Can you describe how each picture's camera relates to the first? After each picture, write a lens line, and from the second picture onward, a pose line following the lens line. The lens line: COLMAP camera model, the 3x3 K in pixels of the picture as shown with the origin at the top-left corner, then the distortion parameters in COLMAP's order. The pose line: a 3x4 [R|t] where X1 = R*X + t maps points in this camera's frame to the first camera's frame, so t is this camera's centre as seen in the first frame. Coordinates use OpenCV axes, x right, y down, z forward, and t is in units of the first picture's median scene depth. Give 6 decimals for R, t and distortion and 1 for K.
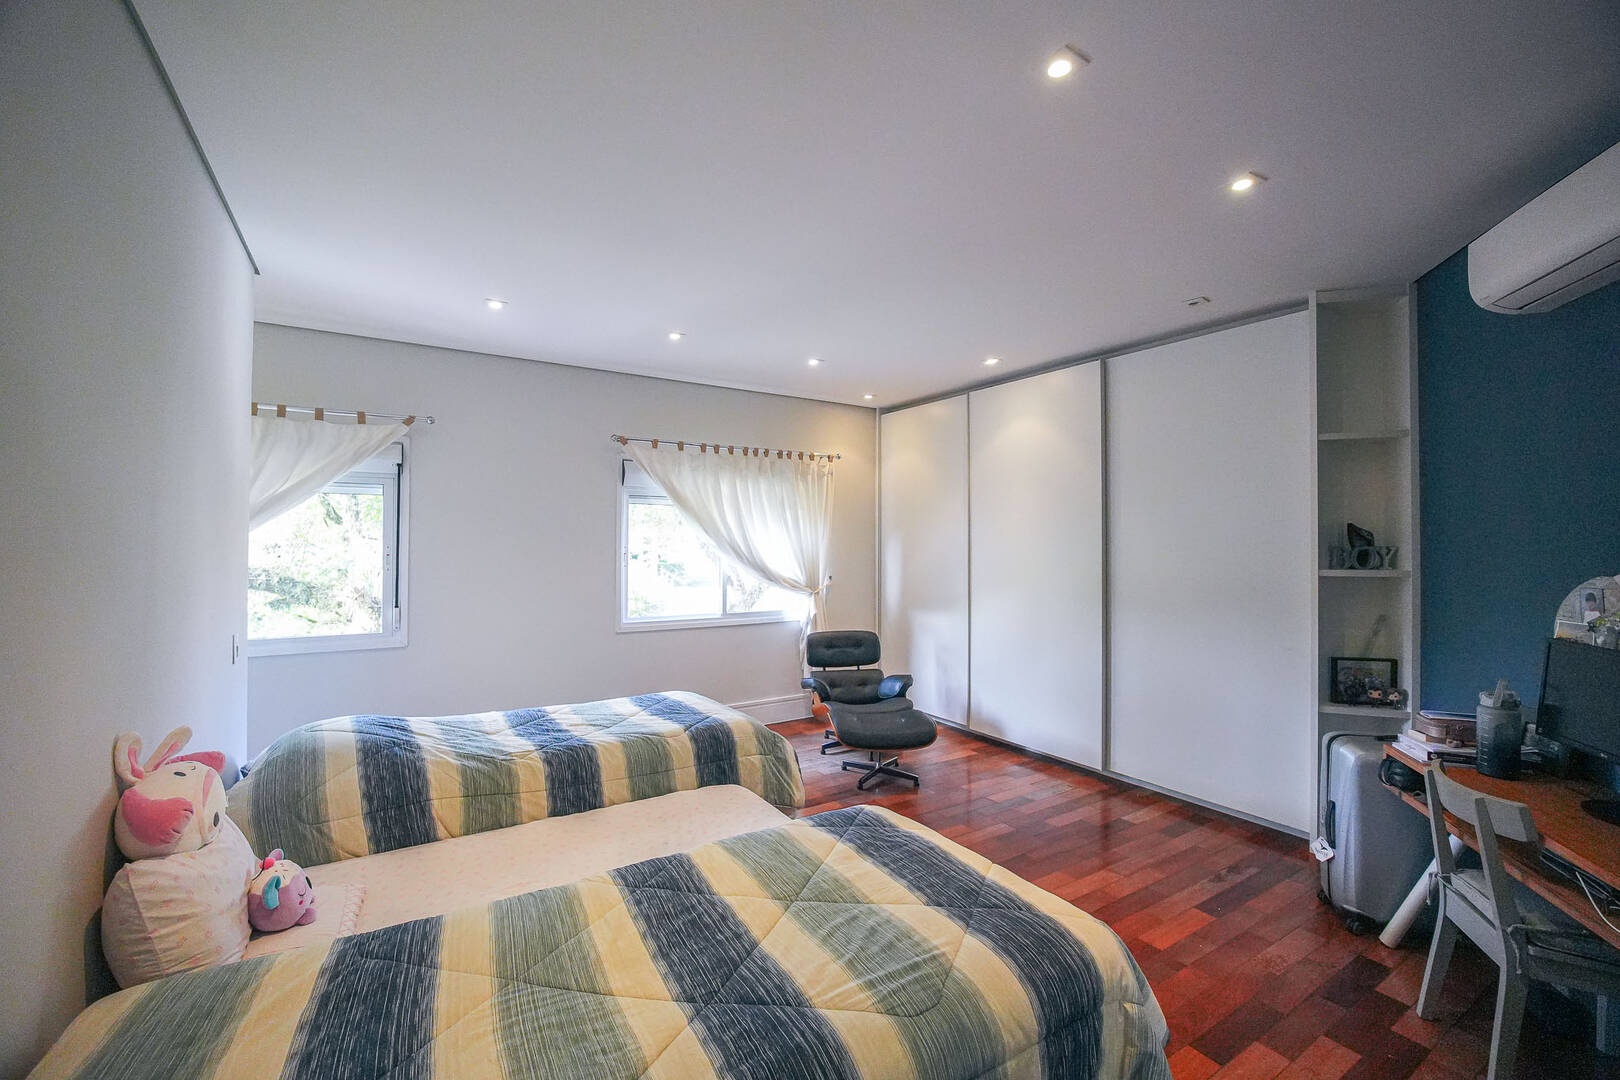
lens RADIAL K [[658.8, 0, 808.8], [0, 658.8, 522.8], [0, 0, 1]] dist [-0.024276, 0.005754]
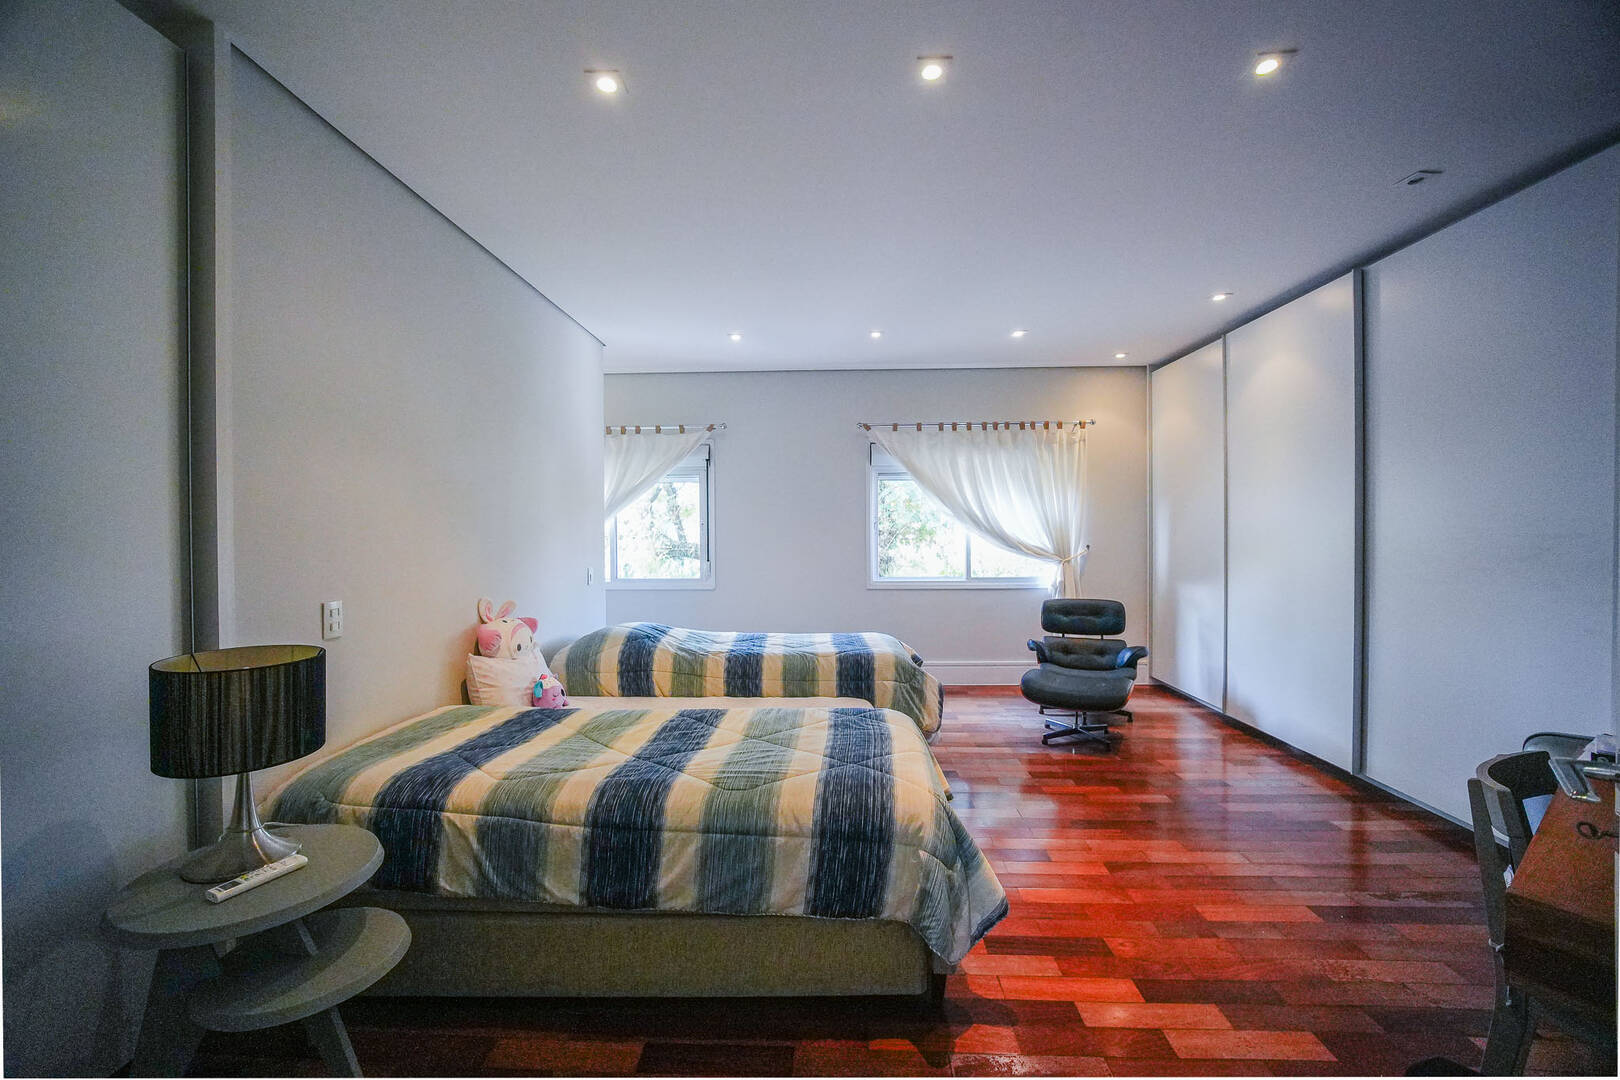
lens RADIAL K [[649.1, 0, 811.2], [0, 649.1, 527.5], [0, 0, 1]] dist [-0.024985, 0.005522]
pose [[0.828967, -0.011754, -0.559173, 0.293517], [0.028830, 0.999348, 0.021733, 0.028009], [0.558553, -0.034137, 0.828766, -0.032111]]
